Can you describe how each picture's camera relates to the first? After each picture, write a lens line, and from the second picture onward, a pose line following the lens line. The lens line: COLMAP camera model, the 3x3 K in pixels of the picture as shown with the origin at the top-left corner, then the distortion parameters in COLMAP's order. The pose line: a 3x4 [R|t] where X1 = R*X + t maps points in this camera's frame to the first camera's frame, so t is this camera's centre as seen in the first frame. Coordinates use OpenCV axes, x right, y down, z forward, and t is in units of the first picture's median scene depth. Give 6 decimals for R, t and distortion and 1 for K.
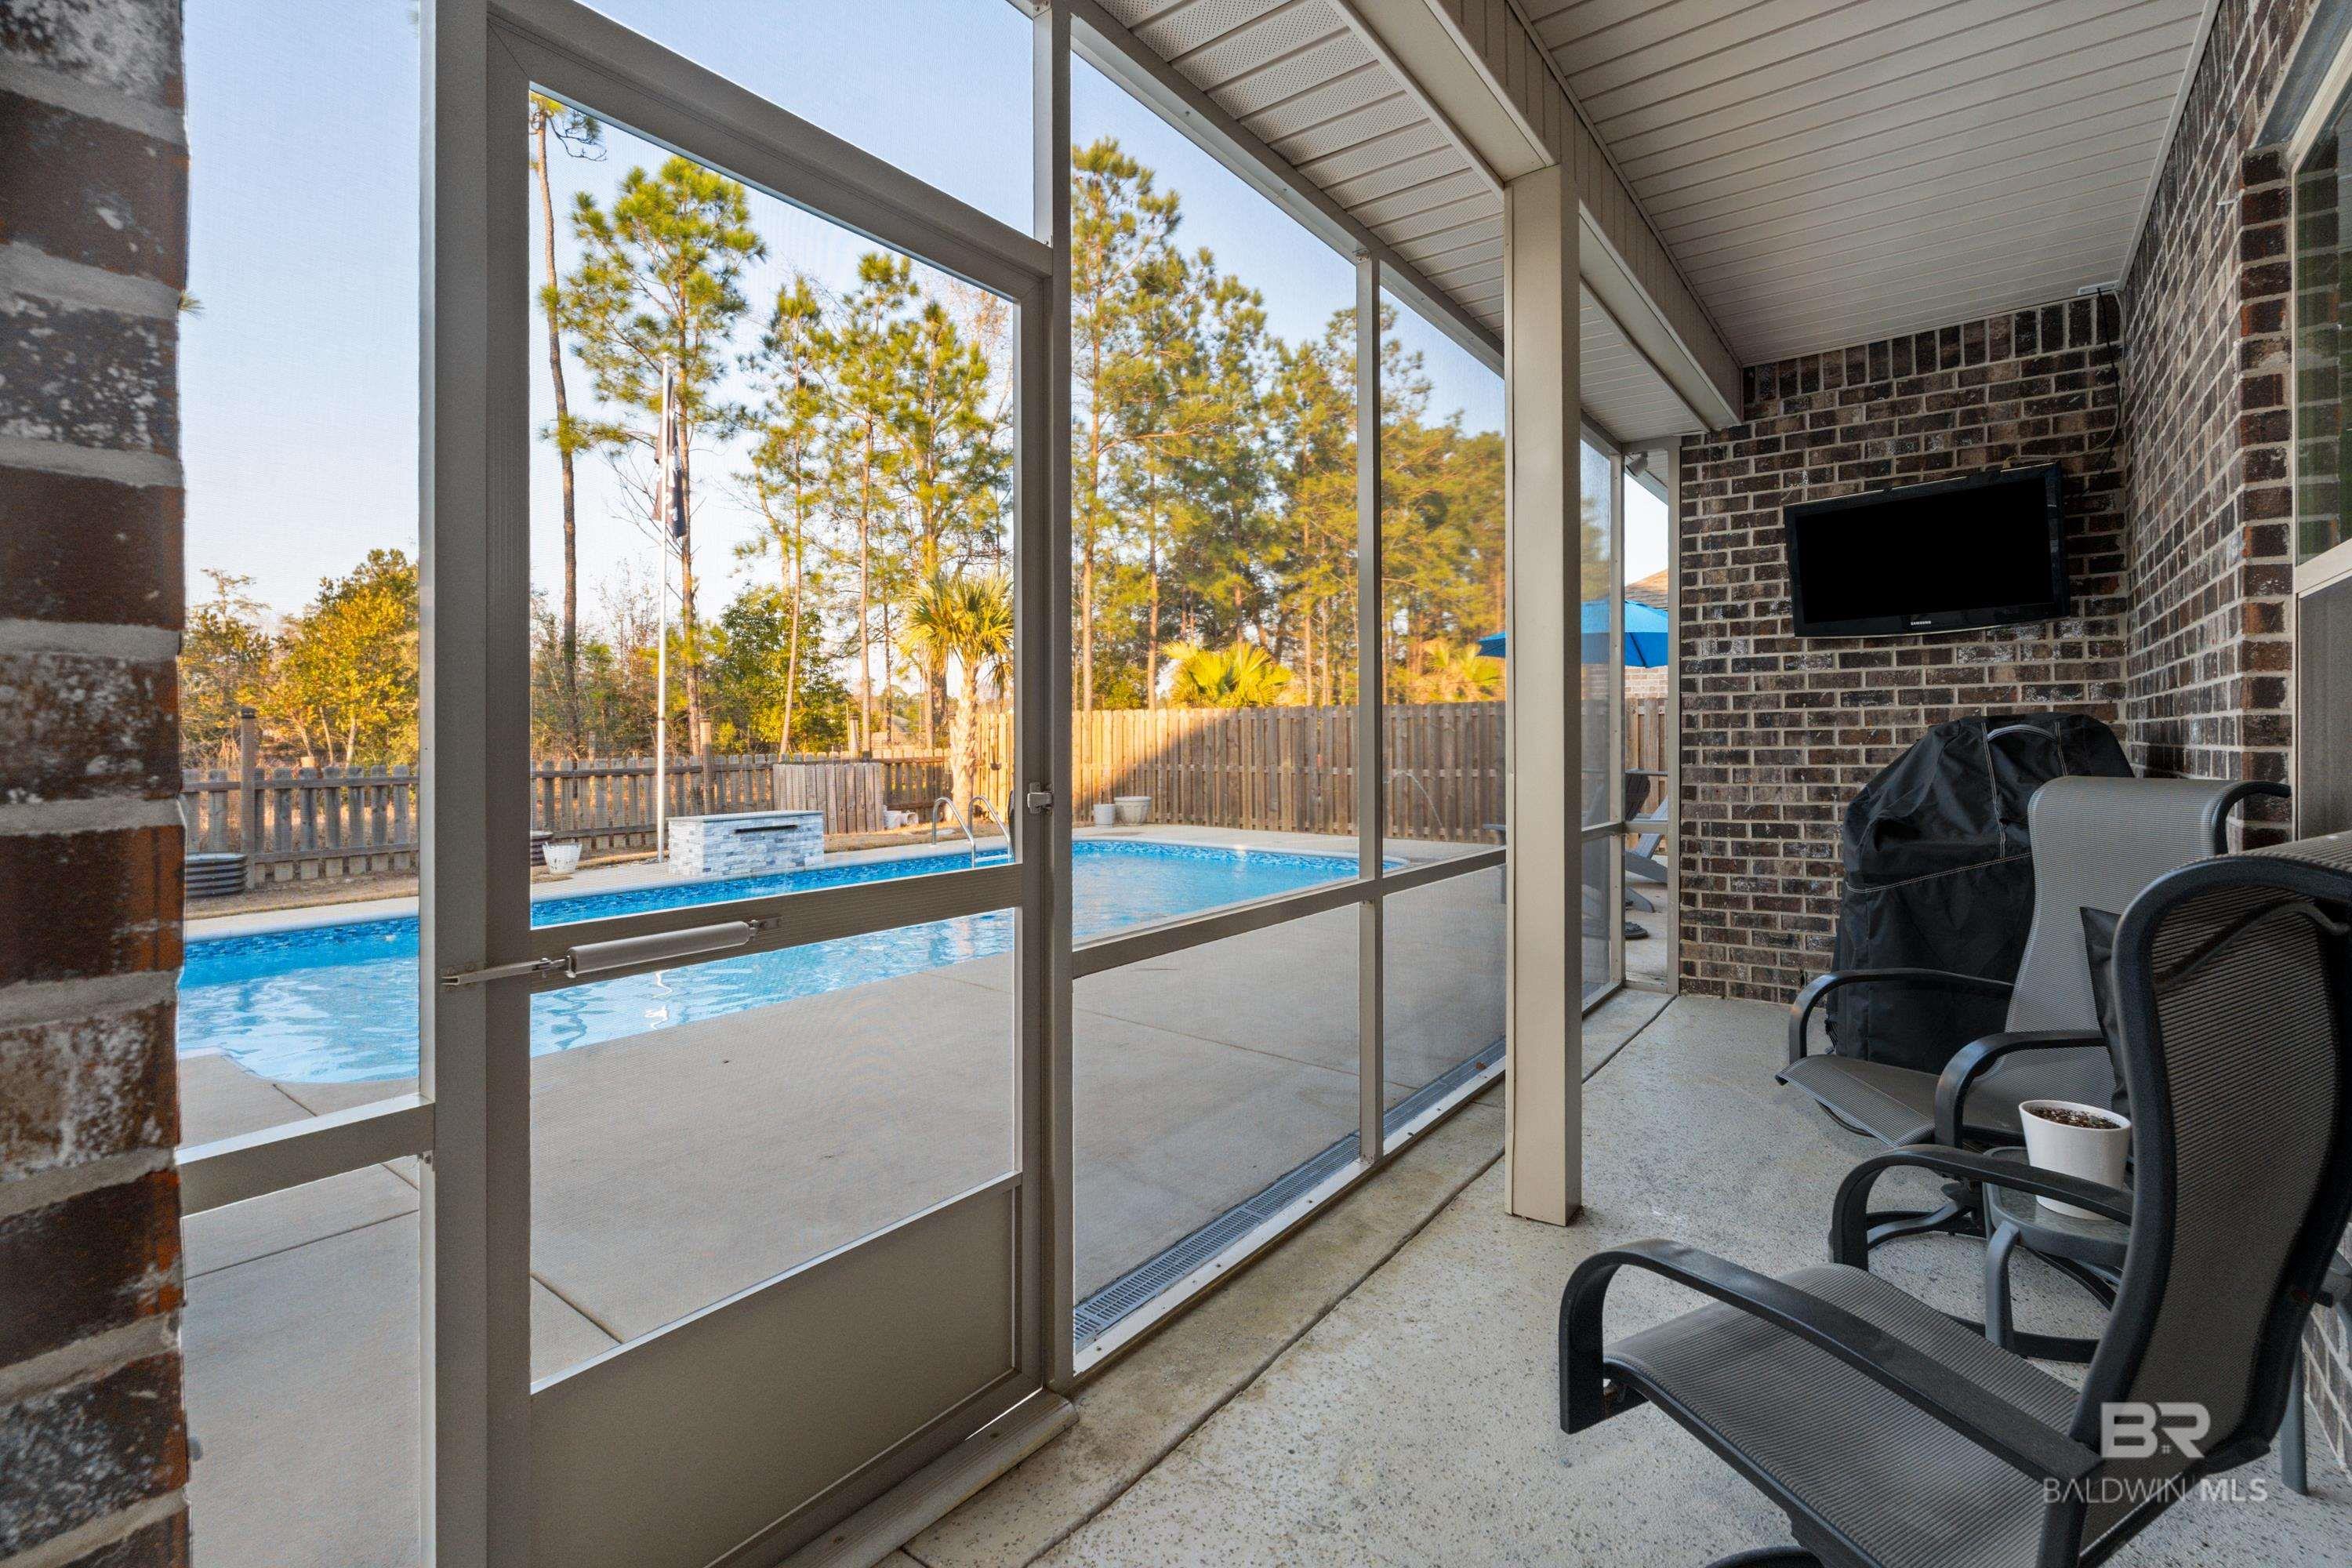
lens RADIAL K [[1047.7, 0, 1098.0], [0, 1047.7, 721.3], [0, 0, 1]] dist [0.004846, 0.000337]
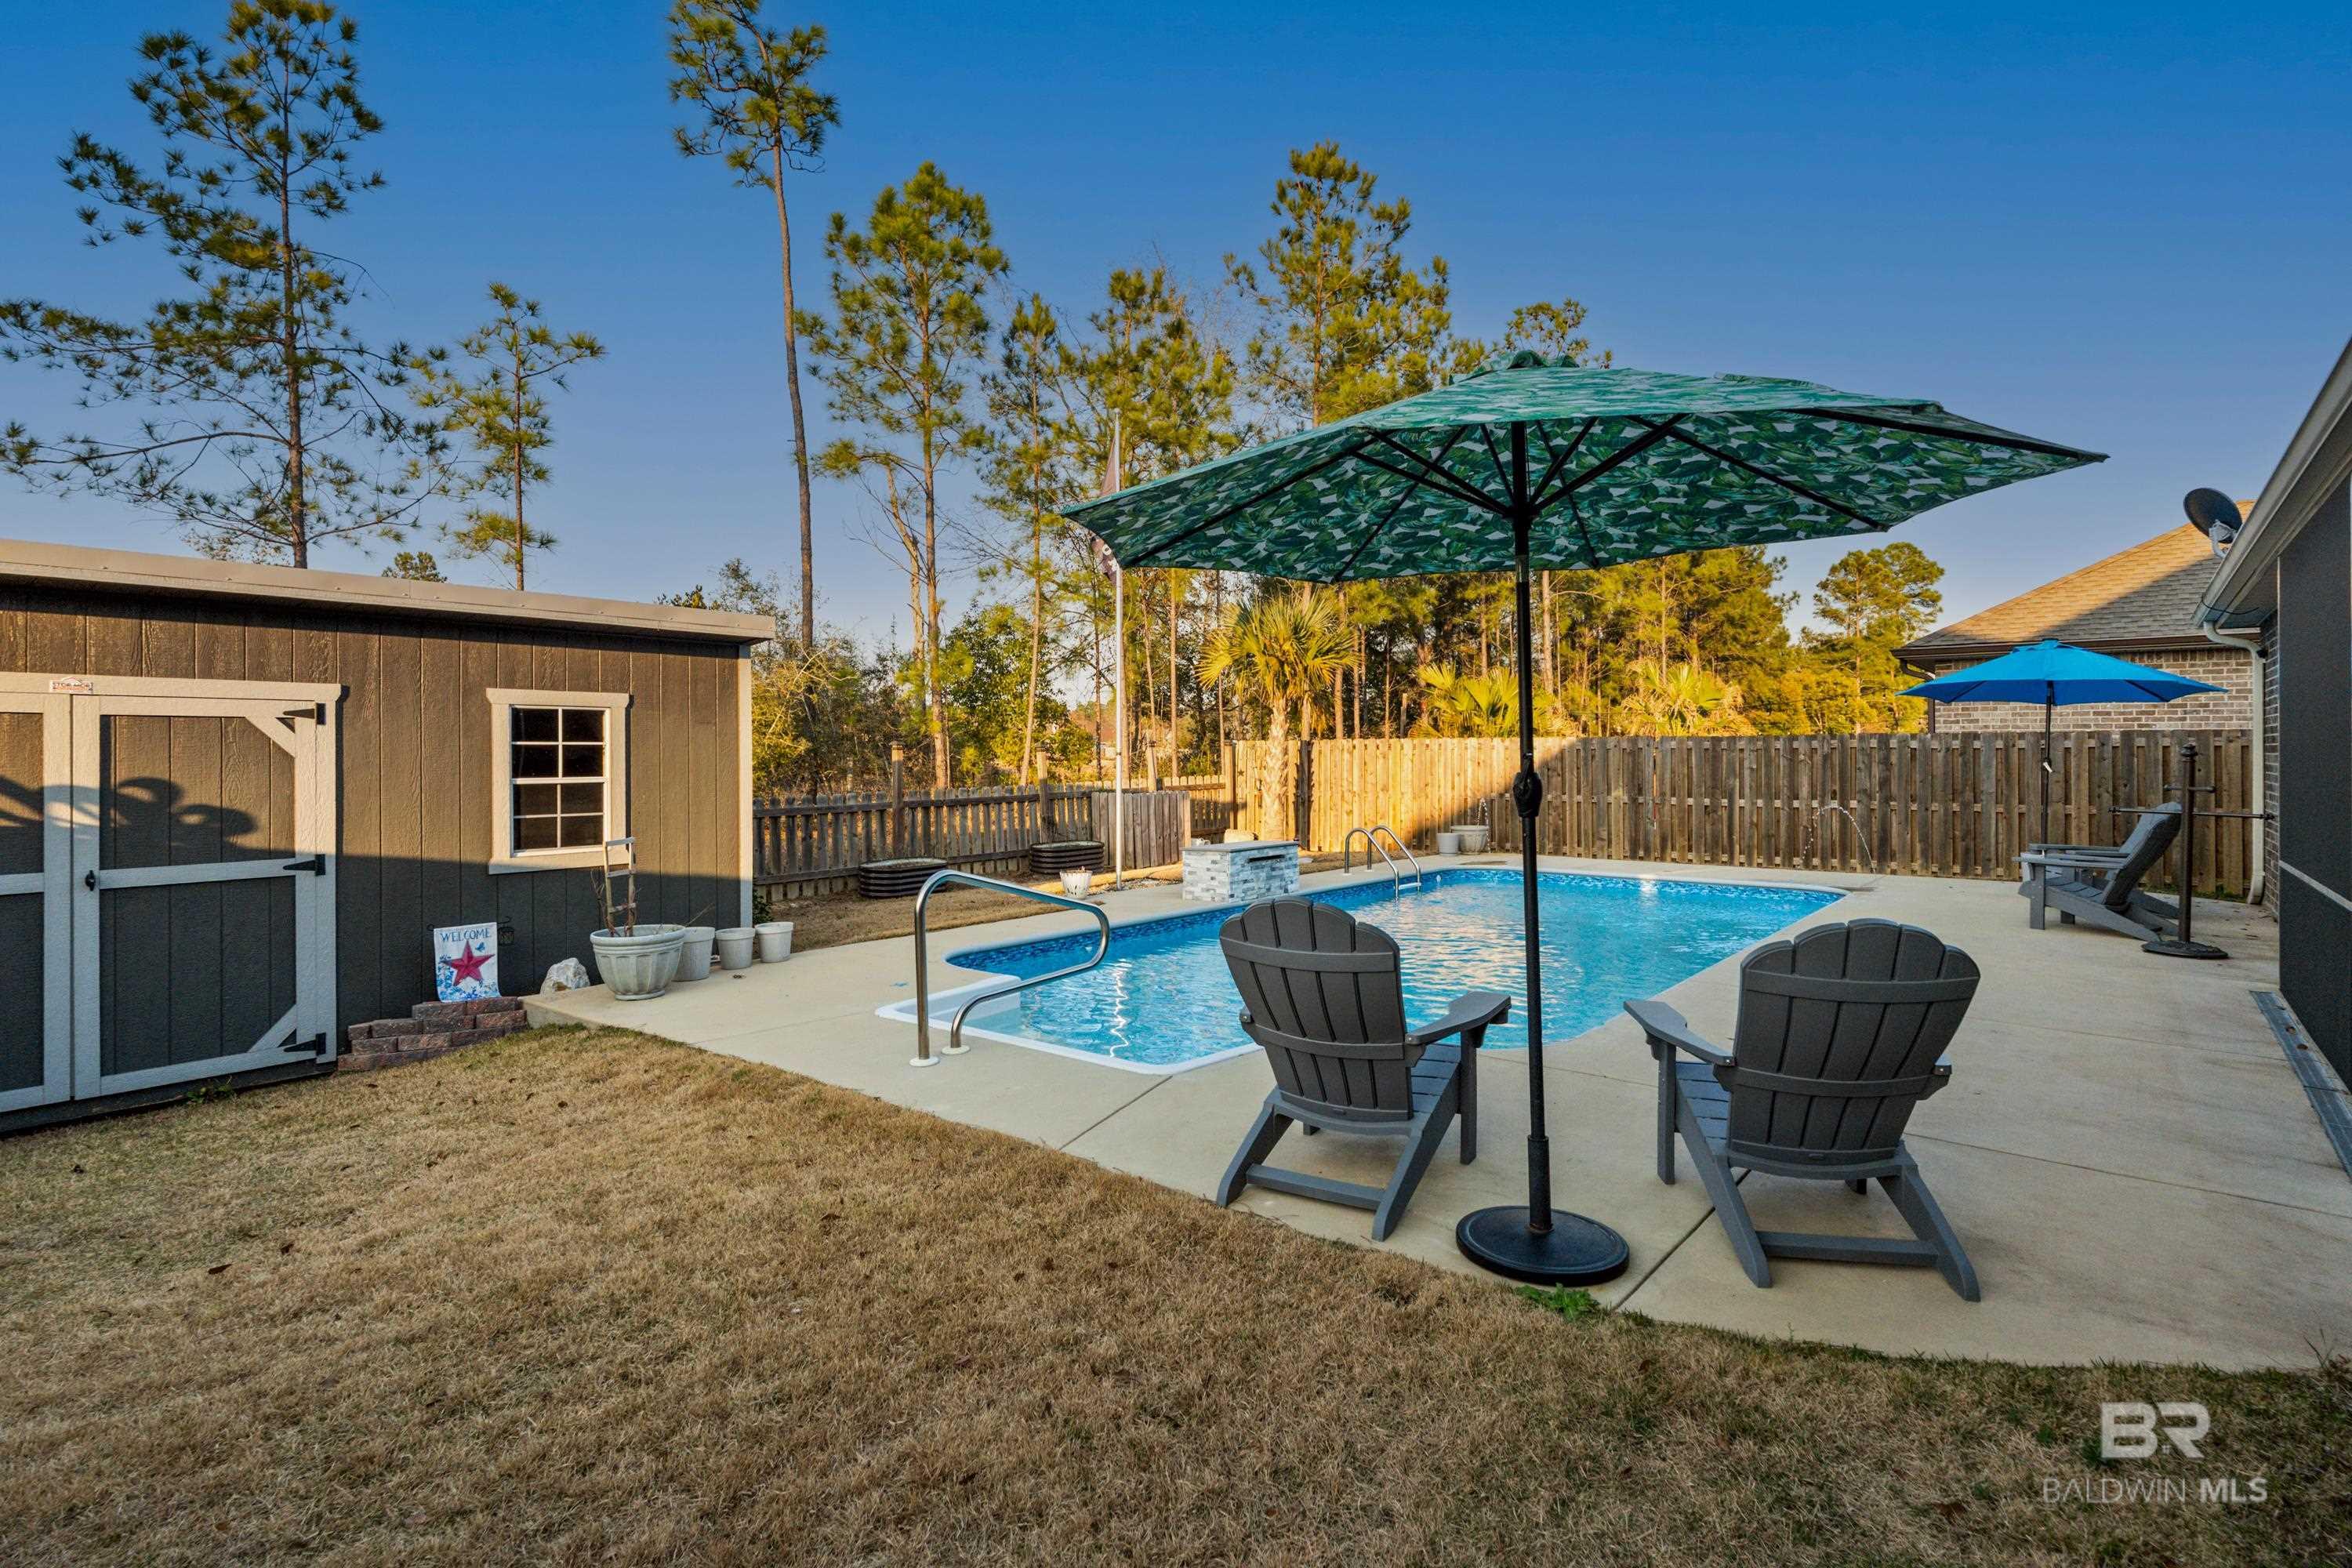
lens RADIAL K [[1157.7, 0, 1088.7], [0, 1157.7, 745.2], [0, 0, 1]] dist [0.001174, 0.000369]
pose [[0.999846, 0.001144, -0.017538, -0.341936], [-0.000961, 0.999945, 0.010469, -0.018779], [0.017549, -0.010450, 0.999791, -0.137183]]
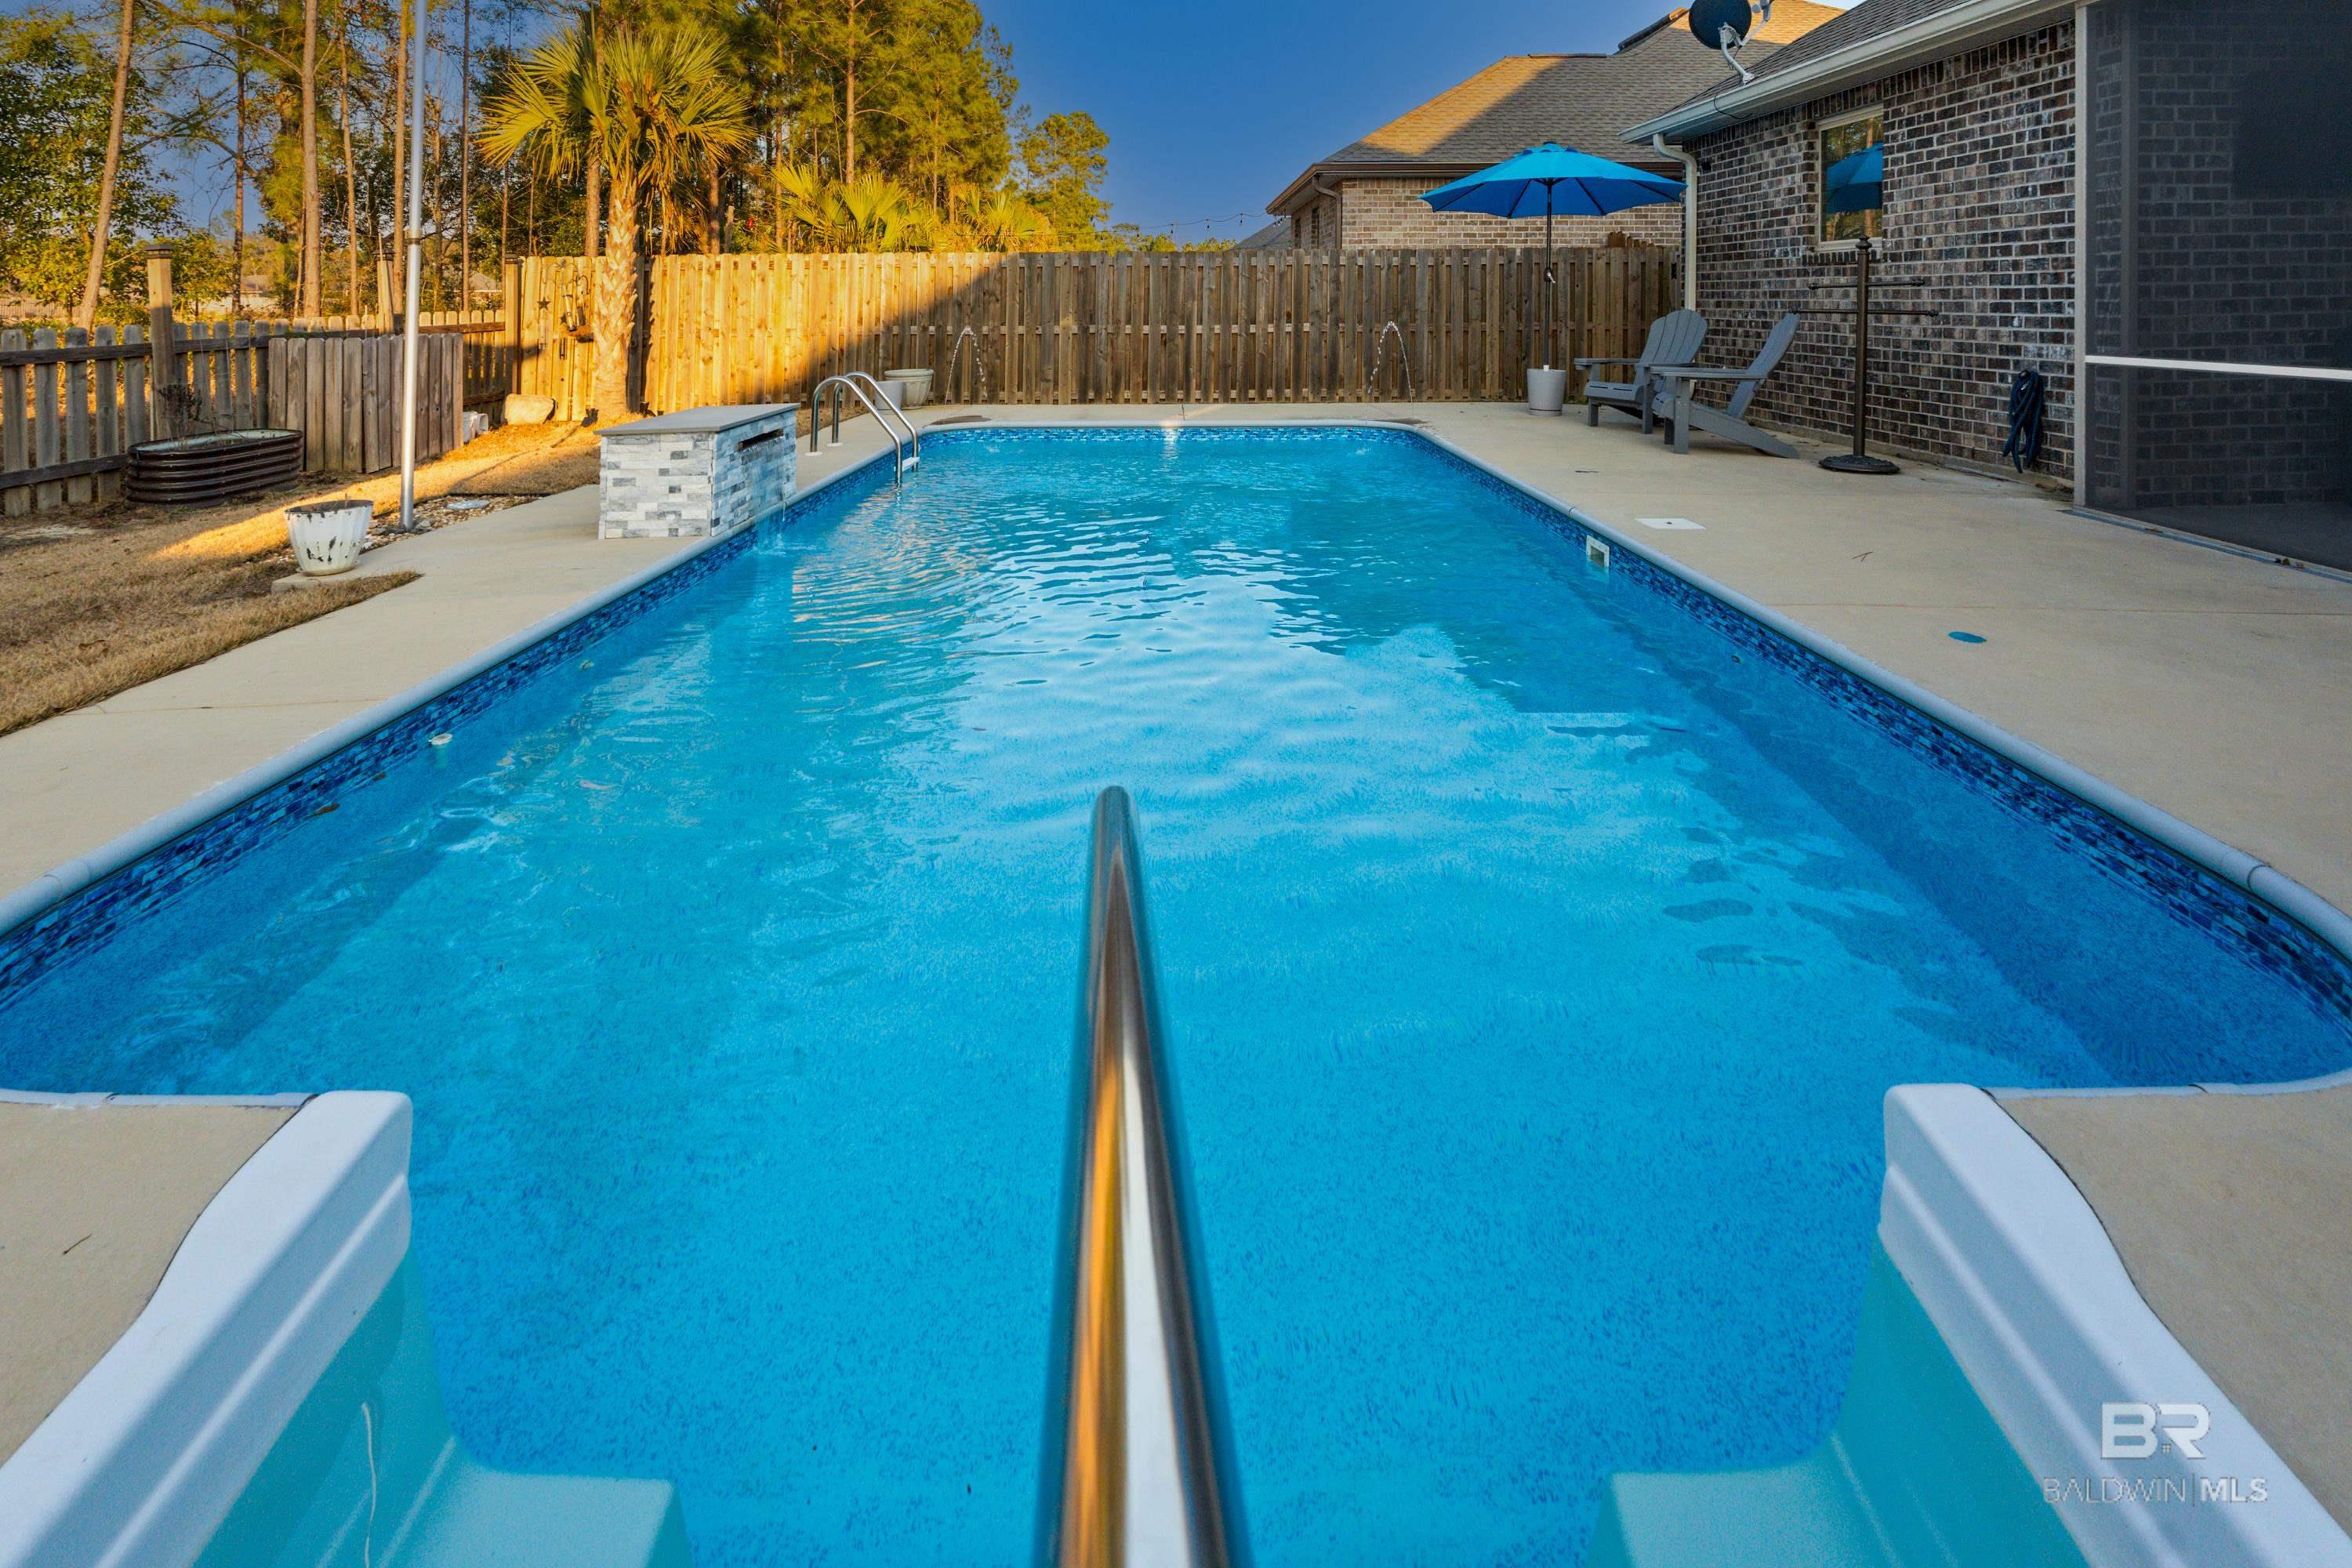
lens RADIAL K [[1203.9, 0, 1115.9], [0, 1203.9, 274.9], [0, 0, 1]] dist [-0.007933, -0.000198]
pose [[0.790172, 0.008290, 0.612829, -0.402585], [-0.004567, 0.999960, -0.007639, 0.011795], [-0.612868, 0.003238, 0.790178, 0.257058]]
